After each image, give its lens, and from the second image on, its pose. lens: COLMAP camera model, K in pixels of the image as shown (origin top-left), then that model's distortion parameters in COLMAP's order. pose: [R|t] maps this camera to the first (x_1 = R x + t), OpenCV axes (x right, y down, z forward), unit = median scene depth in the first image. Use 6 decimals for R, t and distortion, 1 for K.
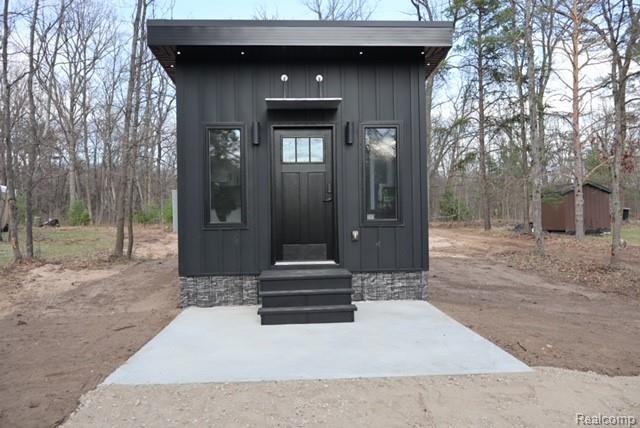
lens RADIAL K [[533.9, 0, 320.0], [0, 533.9, 214.0], [0, 0, 1]] dist [0.001555, -0.000105]
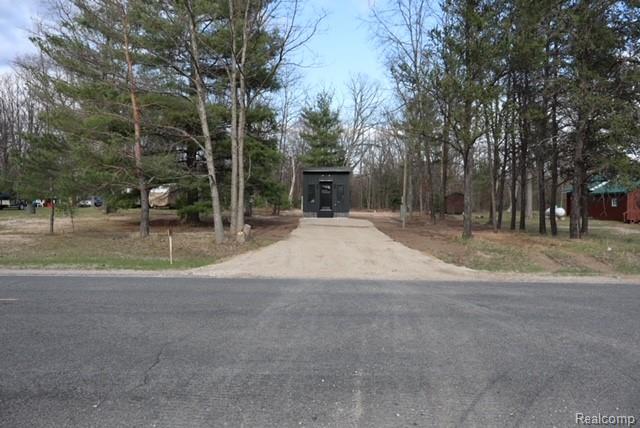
lens RADIAL K [[533.9, 0, 320.0], [0, 533.9, 214.0], [0, 0, 1]] dist [0.001555, -0.000105]
pose [[0.993895, 0.023401, -0.107821, 0.486994], [-0.022209, 0.999678, 0.012241, 0.066065], [0.108073, -0.009771, 0.994095, -4.306325]]
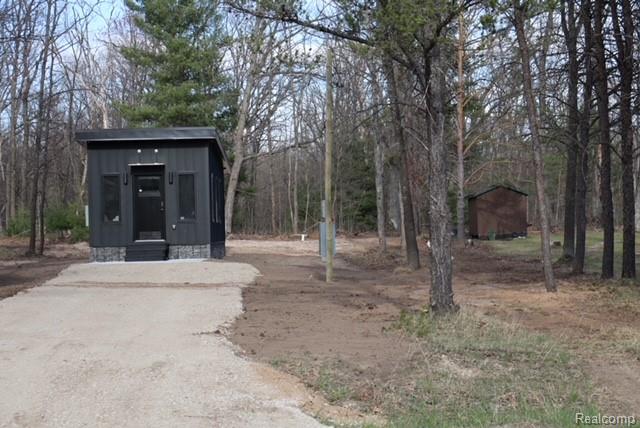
lens RADIAL K [[1268.8, 0, 320.0], [0, 1268.8, 214.0], [0, 0, 1]] dist [0.011130, 0.078932]
pose [[0.999467, -0.008190, -0.031594, 0.779395], [0.007837, 0.999906, -0.011271, 0.049230], [0.031683, 0.011017, 0.999437, -3.857142]]
